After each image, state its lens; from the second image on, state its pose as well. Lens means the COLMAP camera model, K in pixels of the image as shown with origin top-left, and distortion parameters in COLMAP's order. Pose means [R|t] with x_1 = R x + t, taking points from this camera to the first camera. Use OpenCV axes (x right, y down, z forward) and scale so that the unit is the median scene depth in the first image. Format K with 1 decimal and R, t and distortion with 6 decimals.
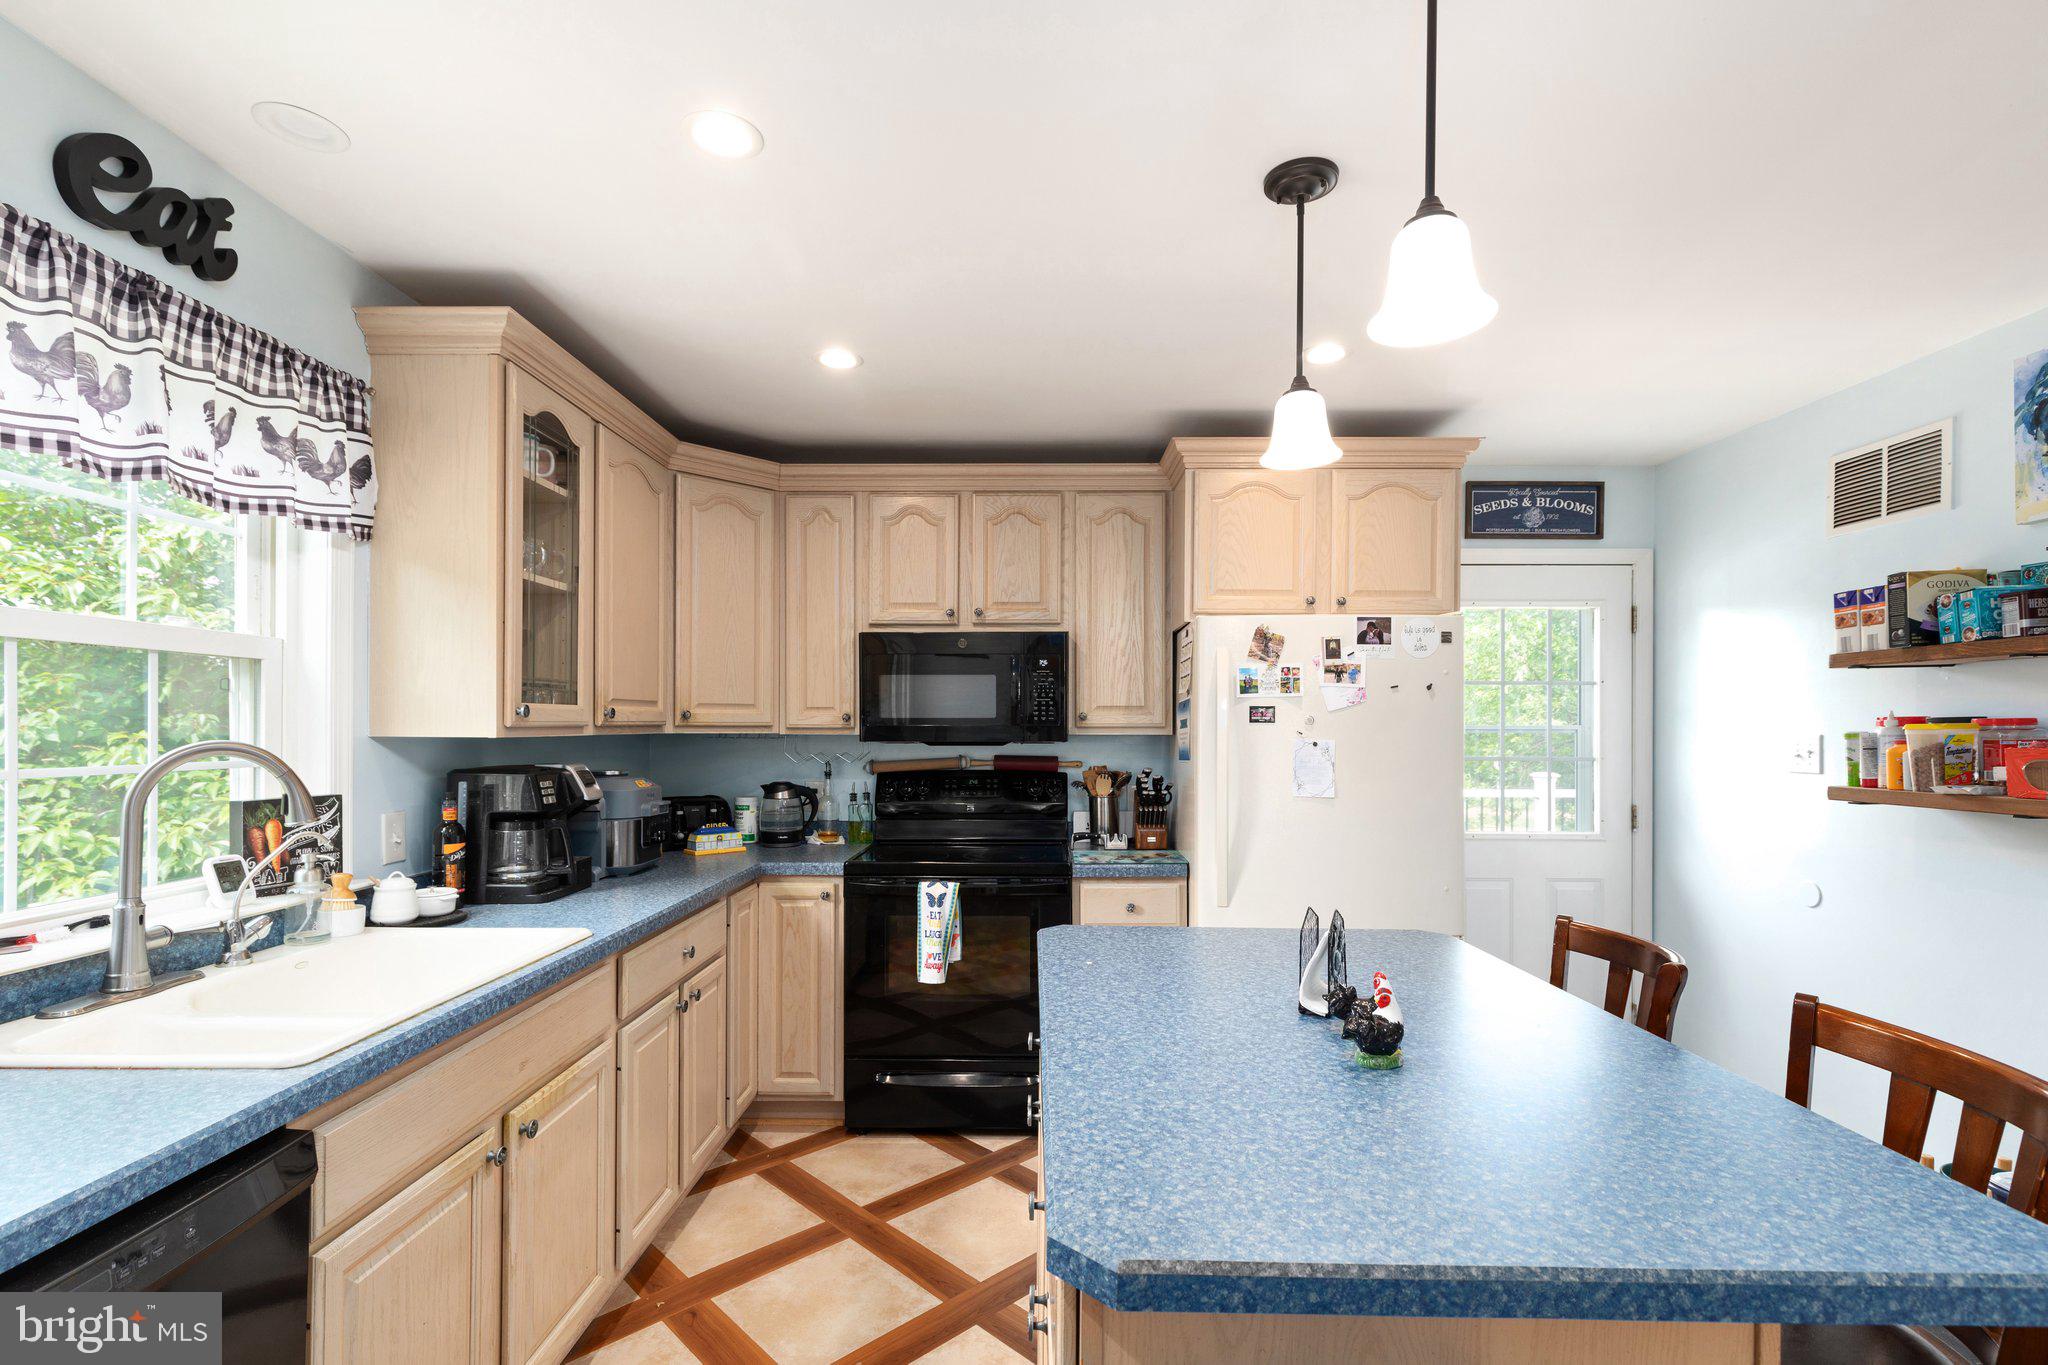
lens RADIAL K [[946.4, 0, 1026.1], [0, 946.4, 719.4], [0, 0, 1]] dist [0.006918, -0.001719]
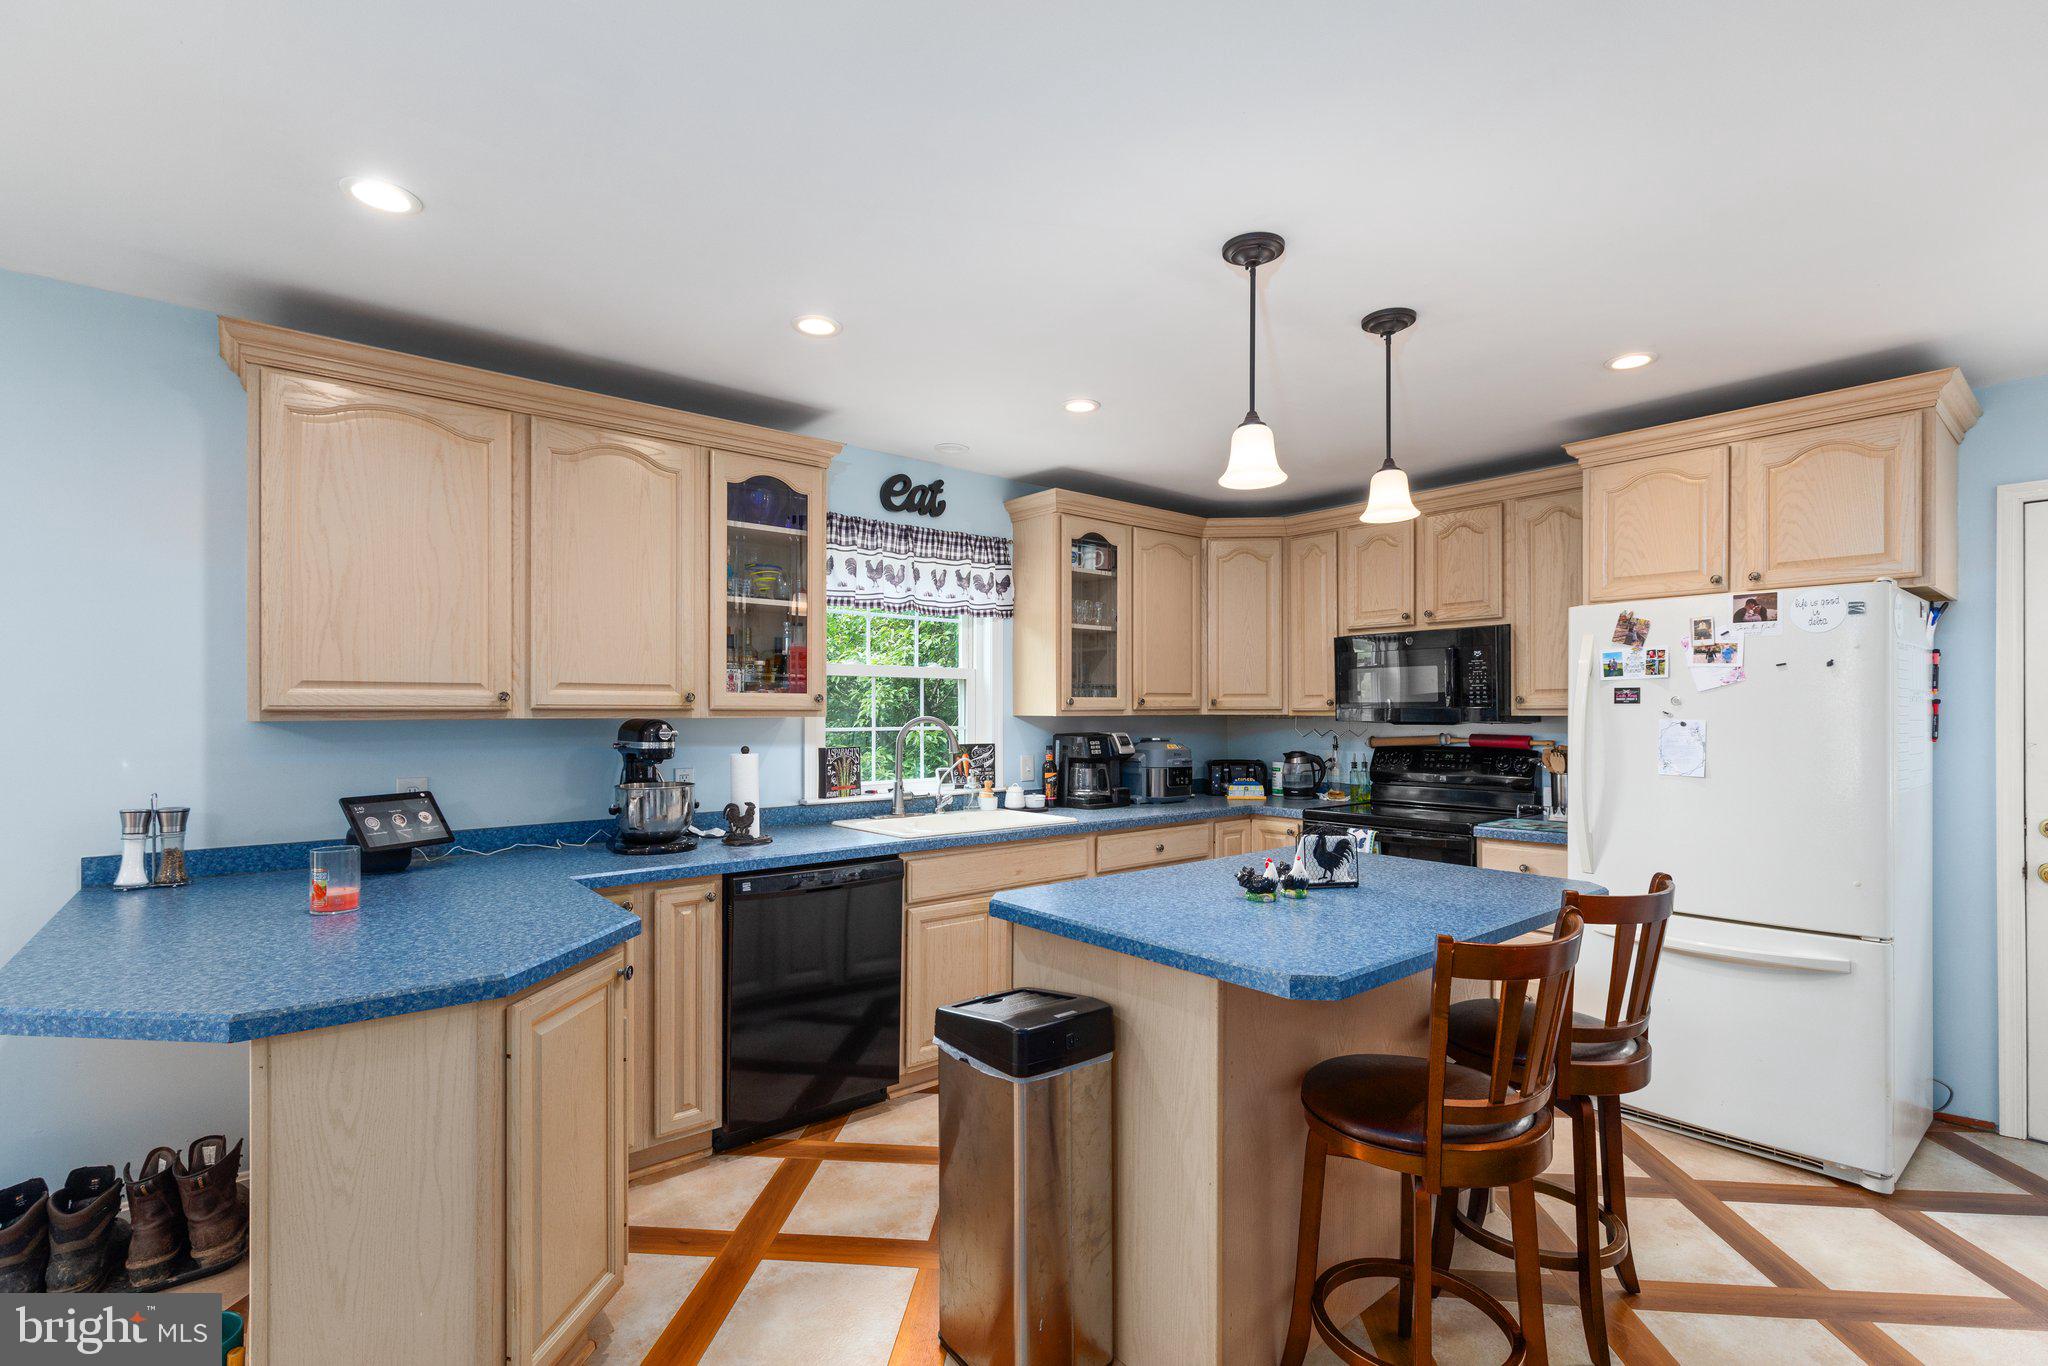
lens RADIAL K [[946.4, 0, 1032.2], [0, 946.4, 696.6], [0, 0, 1]] dist [0.006918, -0.001719]
pose [[0.658607, -0.016075, -0.752315, 0.637618], [0.009703, 0.999870, -0.012870, 0.003031], [0.752425, 0.001176, 0.658677, -0.209062]]
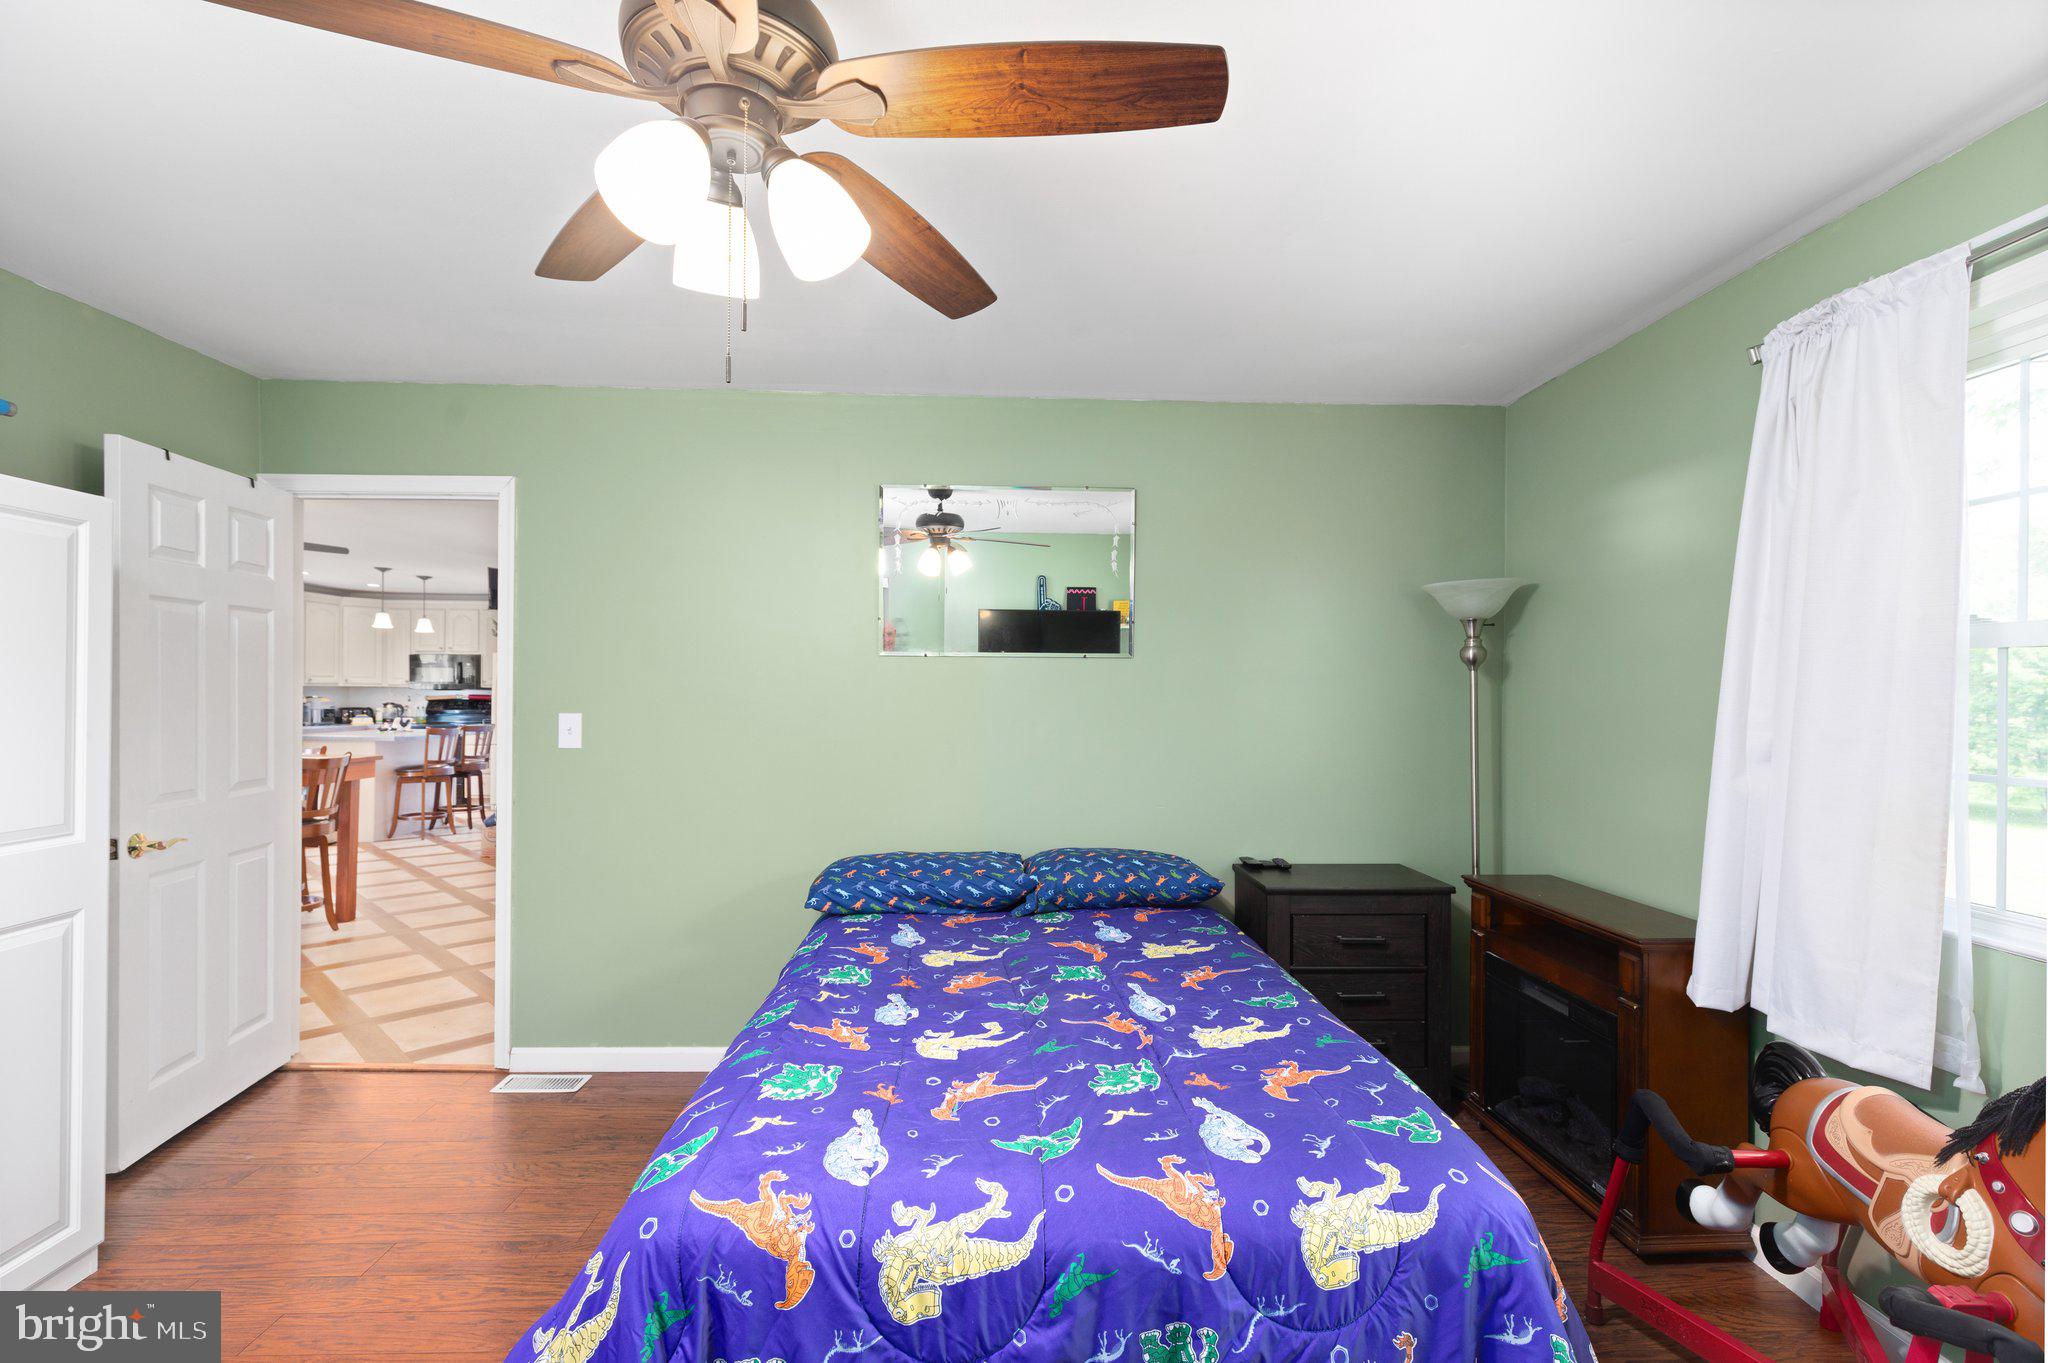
lens RADIAL K [[946.4, 0, 1040.0], [0, 946.4, 681.5], [0, 0, 1]] dist [0.006918, -0.001719]
pose [[0.999253, 0.008561, 0.037690, 2.150957], [-0.008732, 0.999952, 0.004383, -0.040872], [-0.037651, -0.004709, 0.999280, -2.662133]]
